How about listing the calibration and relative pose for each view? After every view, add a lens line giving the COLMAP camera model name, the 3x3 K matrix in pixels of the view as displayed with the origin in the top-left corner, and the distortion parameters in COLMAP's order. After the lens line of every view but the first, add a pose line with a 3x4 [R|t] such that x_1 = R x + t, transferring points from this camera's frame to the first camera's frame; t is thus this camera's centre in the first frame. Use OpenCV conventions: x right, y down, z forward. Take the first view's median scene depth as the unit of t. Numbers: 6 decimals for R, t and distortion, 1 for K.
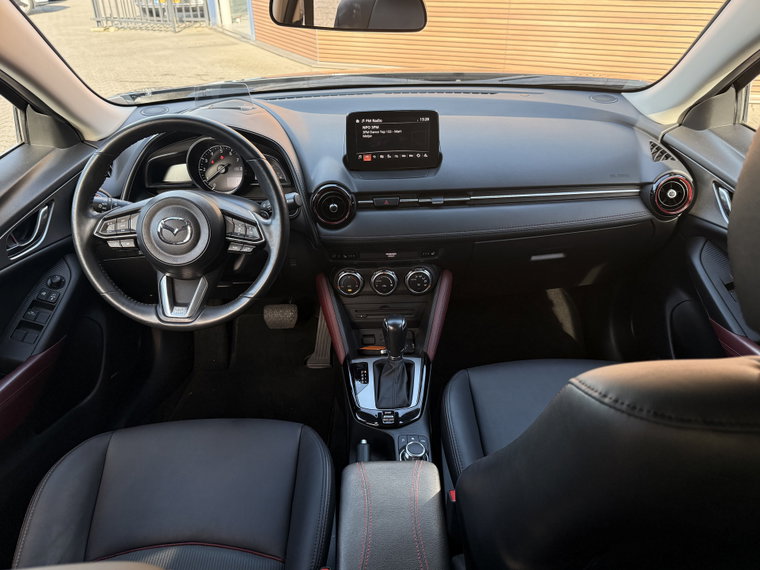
lens RADIAL K [[600.9, 0, 387.9], [0, 600.9, 298.6], [0, 0, 1]] dist [0.057107, -0.117922]
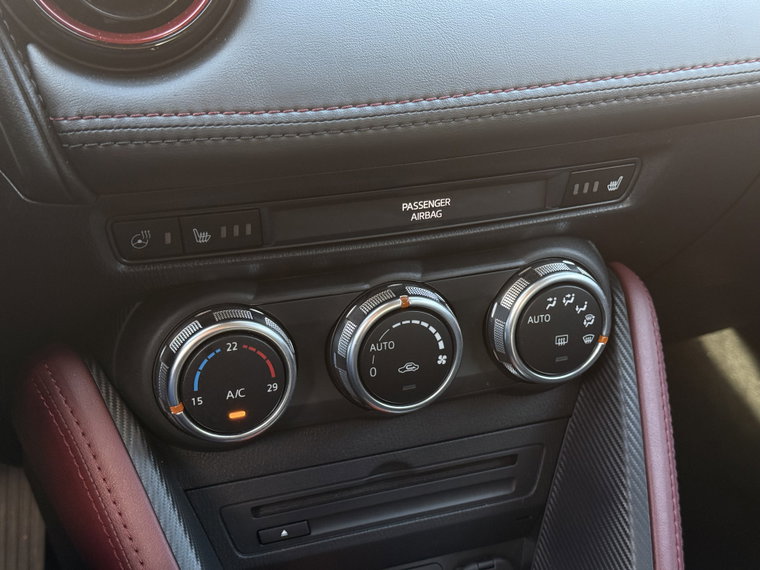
lens RADIAL K [[1083.2, 0, 377.0], [0, 1083.2, 291.3], [0, 0, 1]] dist [0.117127, 0.000000]
pose [[0.945274, -0.109407, 0.307388, -0.127982], [0.132049, 0.989783, -0.053788, -0.029236], [-0.298362, 0.091434, 0.950063, 0.685749]]
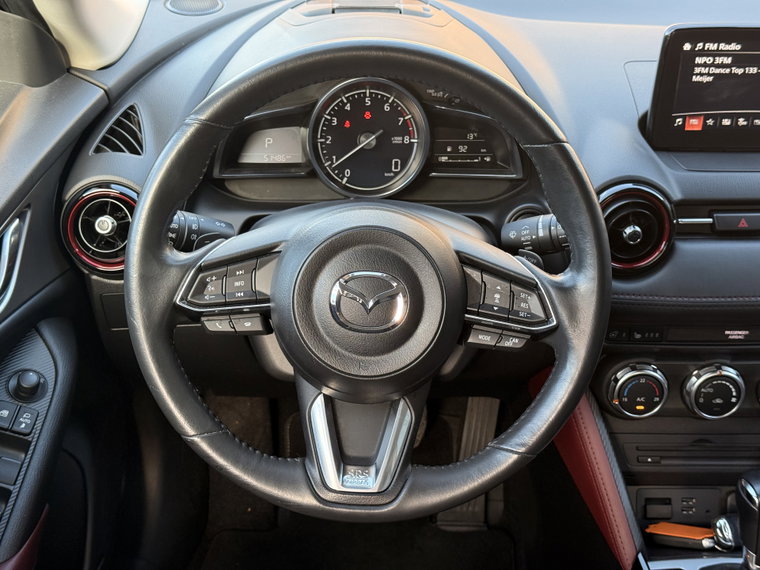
lens RADIAL K [[1083.2, 0, 366.1], [0, 1083.2, 282.1], [0, 0, 1]] dist [0.117127, 0.000000]
pose [[0.999603, 0.024560, 0.013818, -0.299463], [-0.024216, 0.999406, -0.024532, -0.087904], [-0.014412, 0.024188, 0.999604, 0.169567]]
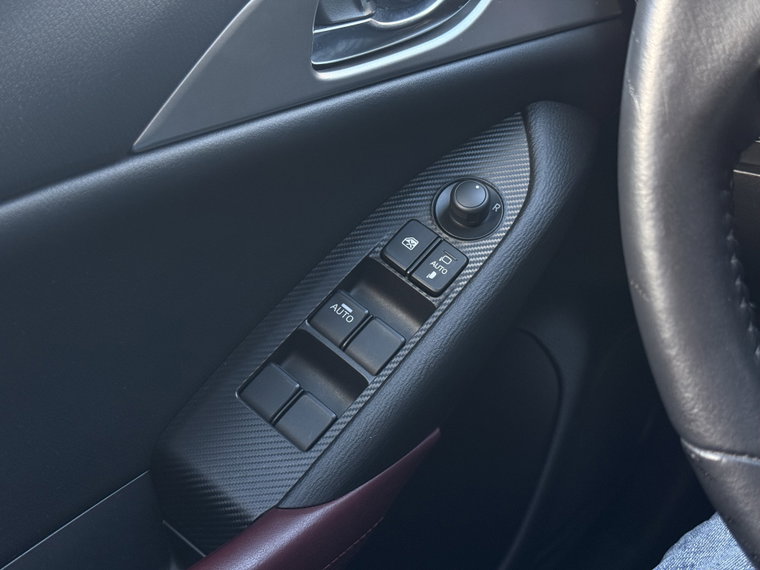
lens RADIAL K [[1083.2, 0, 382.0], [0, 1083.2, 284.6], [0, 0, 1]] dist [0.117127, 0.000000]
pose [[0.806164, 0.323460, -0.495453, -0.341704], [-0.281194, 0.946187, 0.160188, -0.056022], [0.520606, 0.010181, 0.853737, 0.595258]]
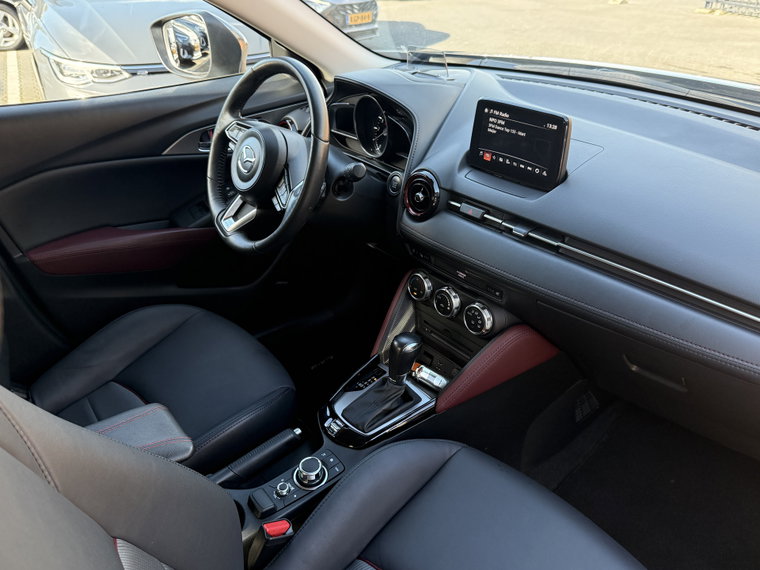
lens RADIAL K [[621.8, 0, 386.3], [0, 621.8, 292.6], [0, 0, 1]] dist [0.089265, -0.017347]
pose [[0.619137, 0.405105, -0.672725, 0.543139], [-0.412172, 0.896820, 0.160712, -0.150126], [0.668419, 0.177776, 0.722227, 0.326459]]
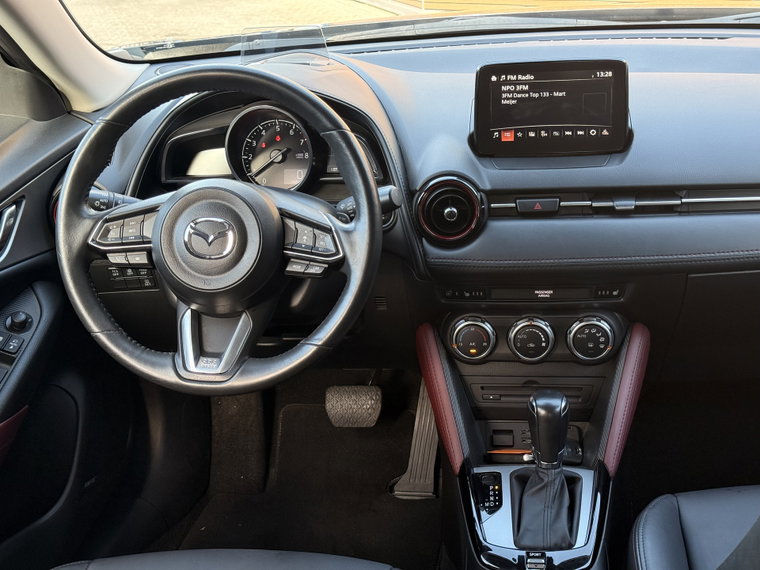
lens RADIAL K [[1083.2, 0, 375.4], [0, 1083.2, 290.9], [0, 0, 1]] dist [0.117127, 0.000000]
pose [[0.989262, 0.019099, -0.144903, -0.004095], [-0.037283, 0.991602, -0.123837, 0.067633], [0.141320, 0.127909, 0.981666, -0.095010]]
